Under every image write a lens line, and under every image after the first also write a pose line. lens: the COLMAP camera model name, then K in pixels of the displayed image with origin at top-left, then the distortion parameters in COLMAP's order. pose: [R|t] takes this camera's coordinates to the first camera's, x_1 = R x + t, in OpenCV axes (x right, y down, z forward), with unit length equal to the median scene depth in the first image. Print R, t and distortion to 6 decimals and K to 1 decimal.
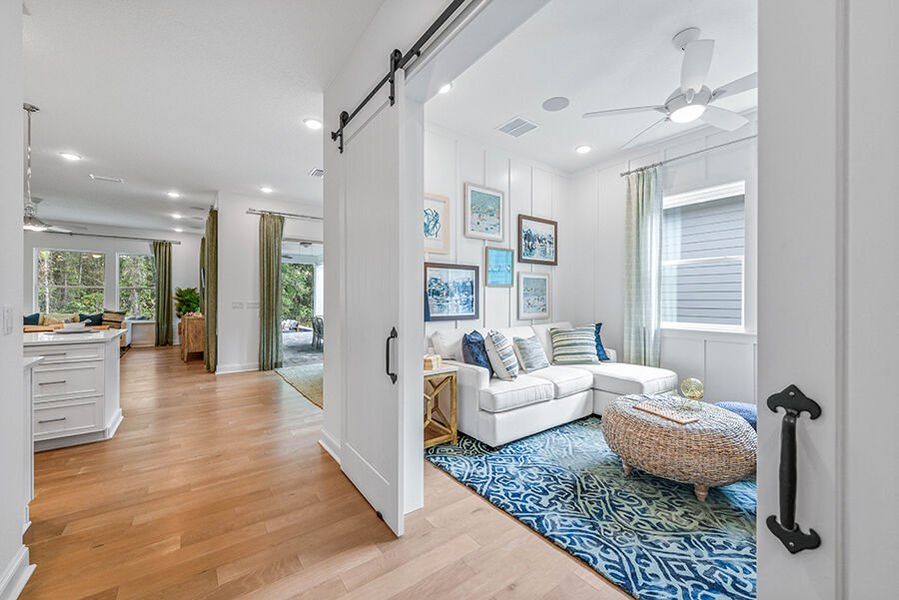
lens RADIAL K [[360.6, 0, 455.7], [0, 360.6, 299.3], [0, 0, 1]] dist [0.000125, 0.000151]
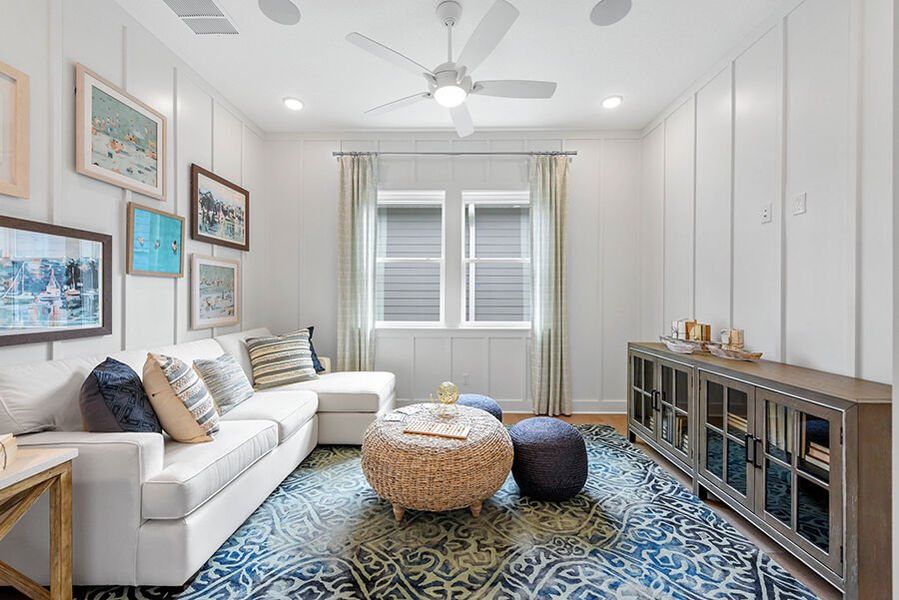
lens RADIAL K [[351.8, 0, 445.7], [0, 351.8, 297.4], [0, 0, 1]] dist [0.004286, -0.000819]
pose [[0.611025, 0.000763, 0.791611, -0.049436], [-0.001671, 0.999999, 0.000326, -0.001561], [-0.791610, -0.001522, 0.611025, 0.302152]]
